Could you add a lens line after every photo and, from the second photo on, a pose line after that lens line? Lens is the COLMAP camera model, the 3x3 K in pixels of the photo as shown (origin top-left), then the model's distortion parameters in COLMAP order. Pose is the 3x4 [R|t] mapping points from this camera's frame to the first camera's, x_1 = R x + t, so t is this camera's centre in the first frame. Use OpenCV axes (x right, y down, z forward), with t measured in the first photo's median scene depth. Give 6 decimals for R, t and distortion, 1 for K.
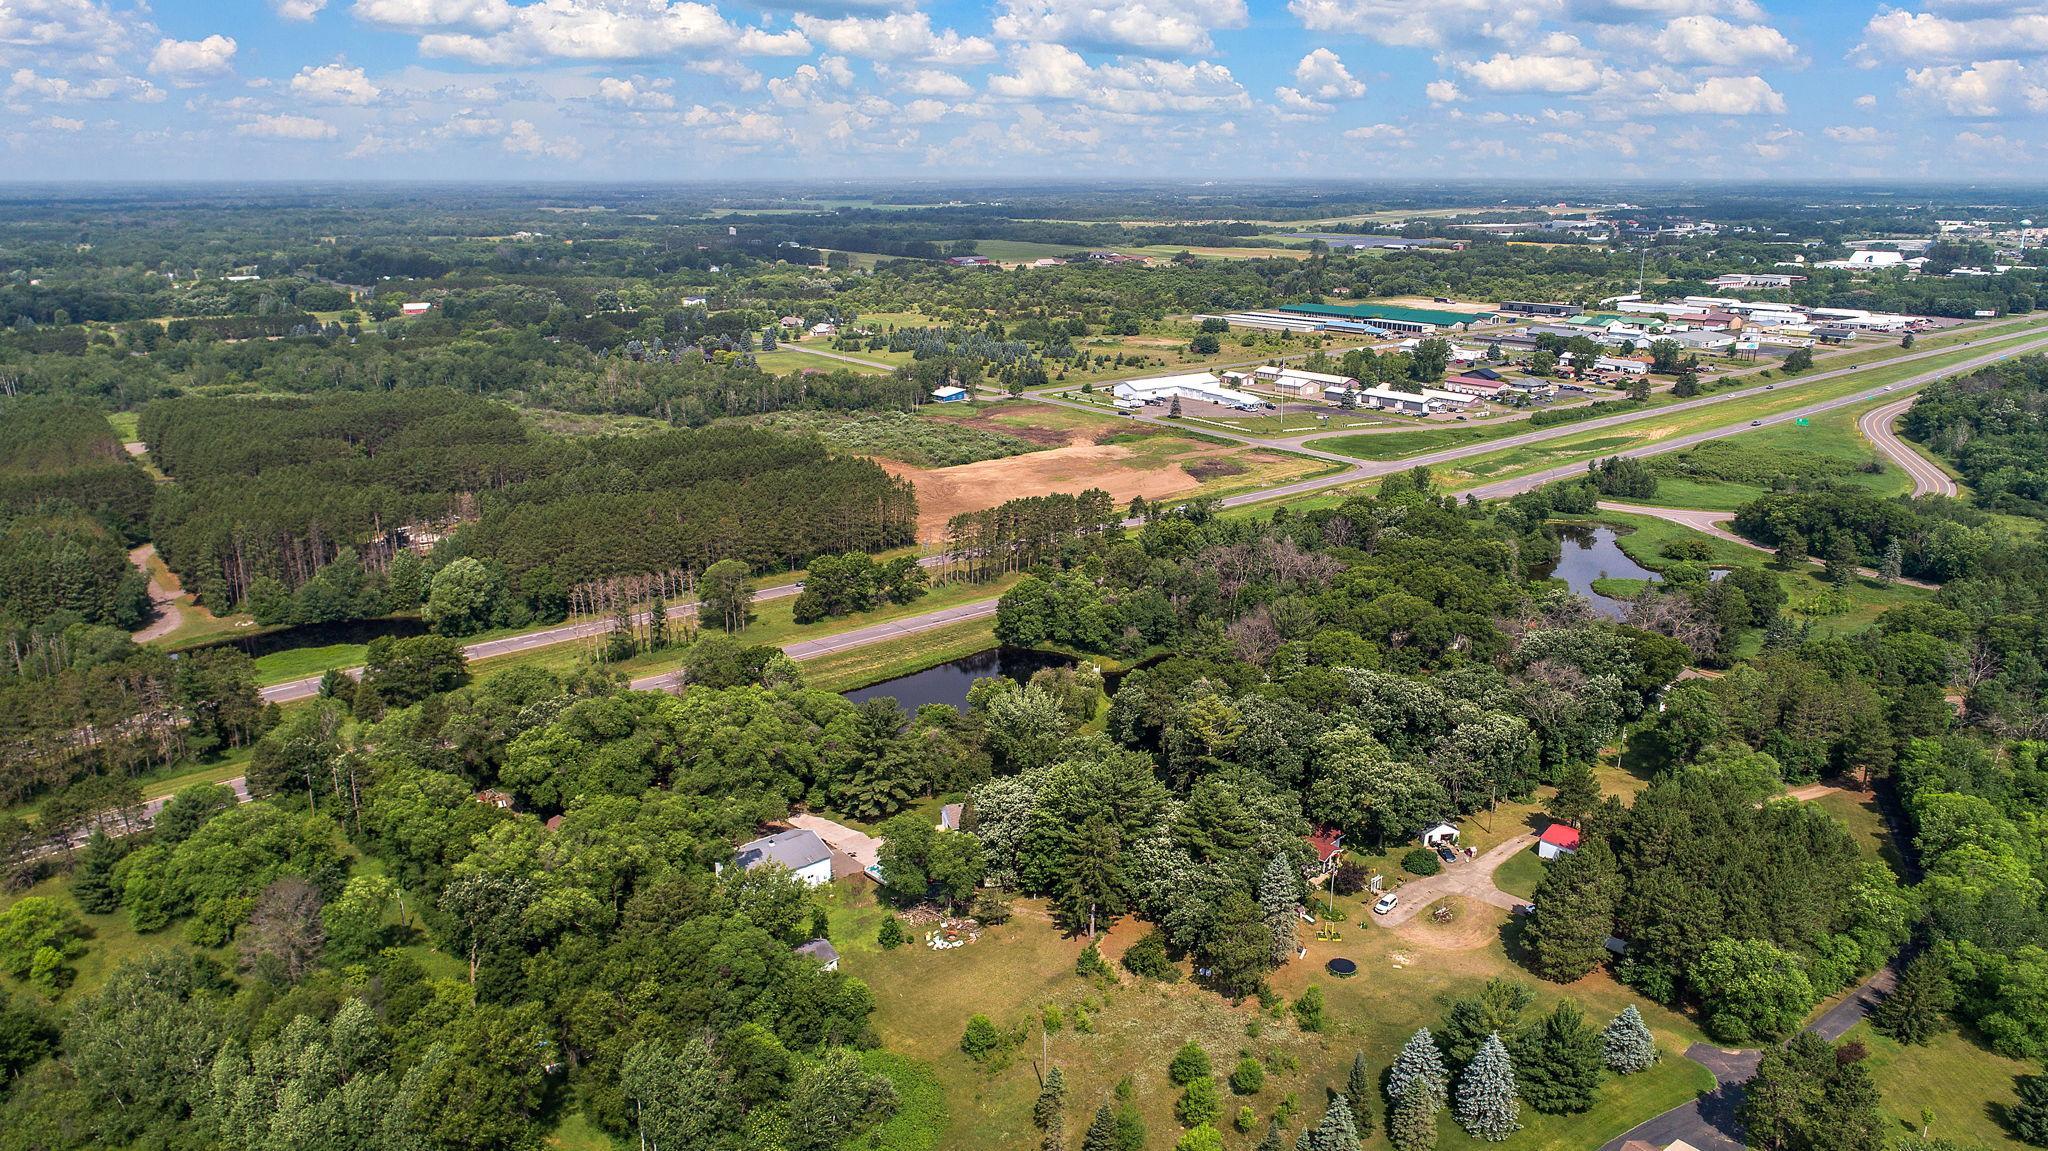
lens RADIAL K [[1403.3, 0, 1024.0], [0, 1403.3, 575.5], [0, 0, 1]] dist [-0.019983, 0.018945]
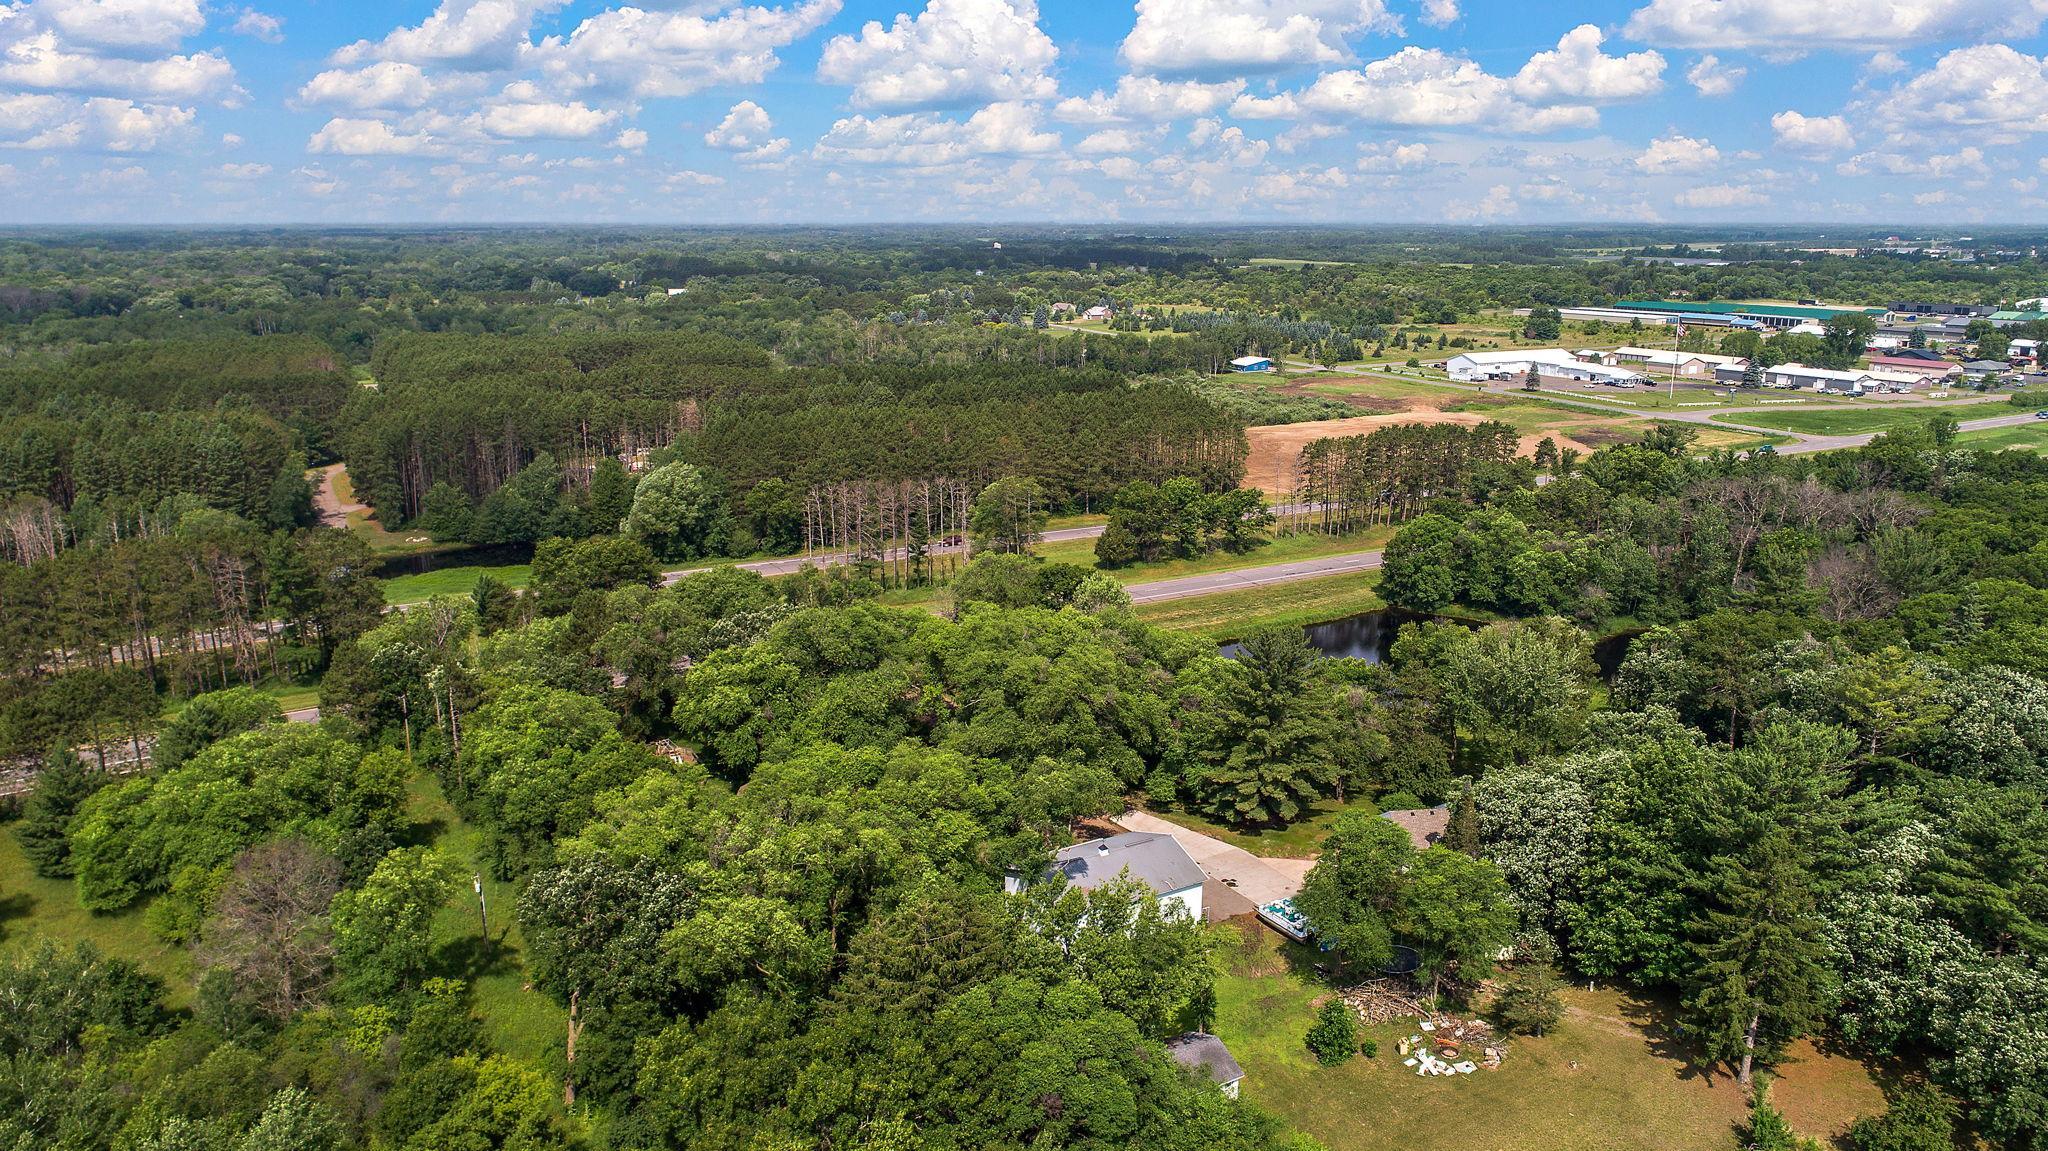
lens RADIAL K [[1403.3, 0, 1024.0], [0, 1403.3, 575.5], [0, 0, 1]] dist [-0.019983, 0.018945]
pose [[0.984383, 0.043787, -0.170508, -0.108387], [-0.049075, 0.998432, -0.026919, 0.086975], [0.169062, 0.034866, 0.984989, 0.385673]]
